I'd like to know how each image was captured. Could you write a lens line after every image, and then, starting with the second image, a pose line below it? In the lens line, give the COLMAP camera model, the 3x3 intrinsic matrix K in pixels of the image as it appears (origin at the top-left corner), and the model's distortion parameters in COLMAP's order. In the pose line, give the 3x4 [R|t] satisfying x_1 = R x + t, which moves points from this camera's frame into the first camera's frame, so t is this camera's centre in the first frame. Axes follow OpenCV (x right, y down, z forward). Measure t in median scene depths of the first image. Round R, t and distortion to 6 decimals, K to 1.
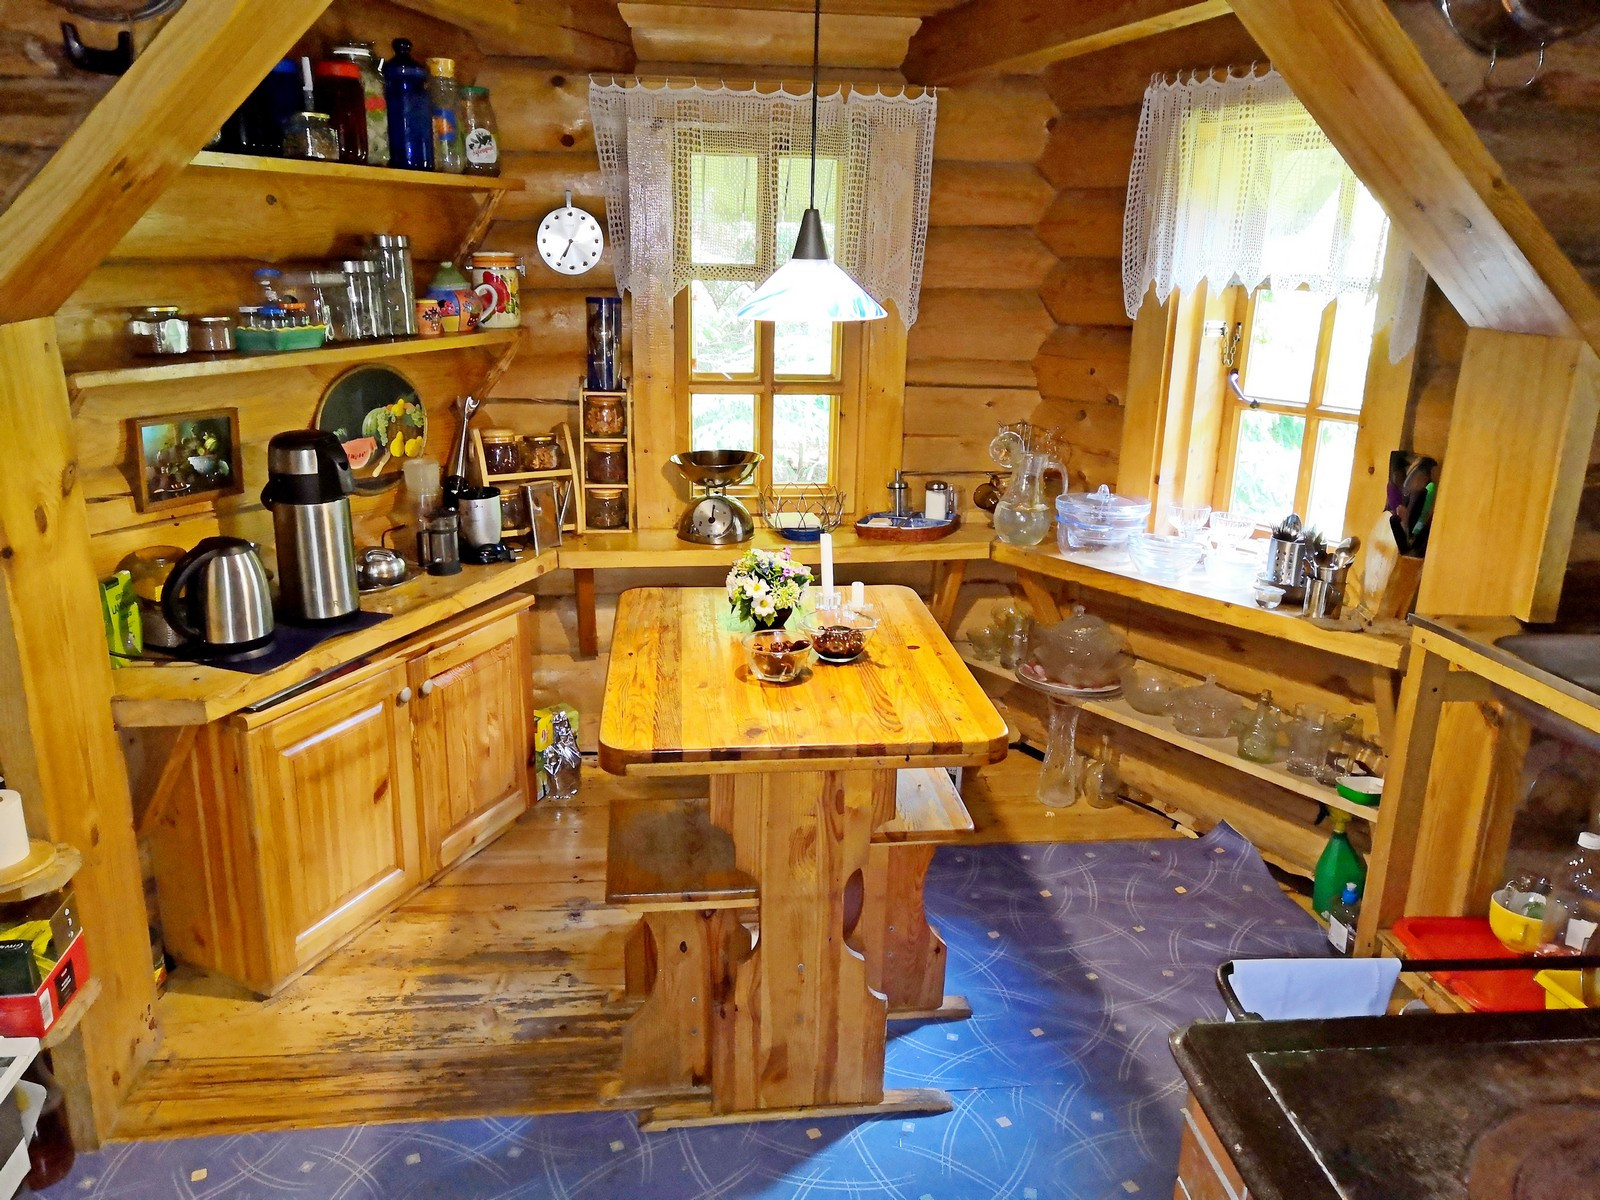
lens RADIAL K [[1226.4, 0, 799.1], [0, 1226.4, 598.3], [0, 0, 1]] dist [0.001106, 0.022619]
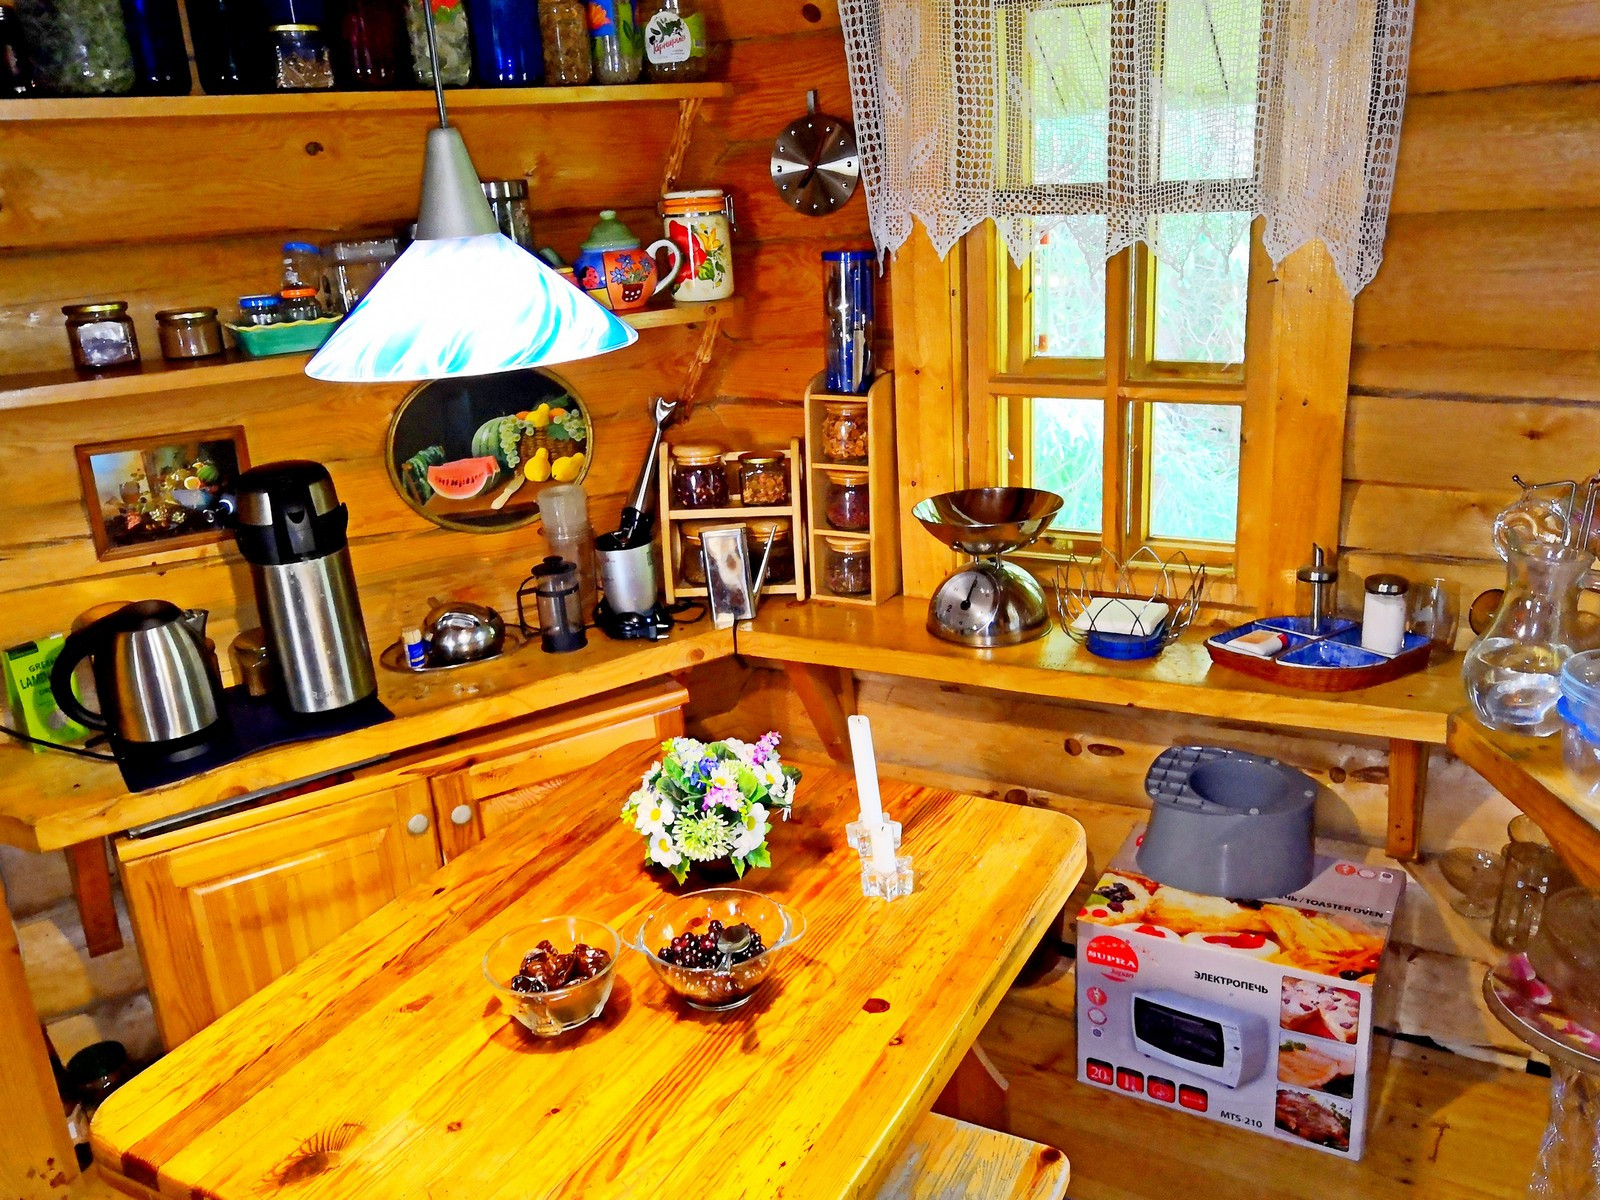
lens RADIAL K [[1353.1, 0, 801.2], [0, 1353.1, 605.1], [0, 0, 1]] dist [-0.003032, -0.007859]
pose [[0.816806, 0.122464, -0.563764, 0.271758], [-0.093872, 0.992400, 0.079568, -0.121653], [0.569224, -0.012070, 0.822094, 0.420778]]
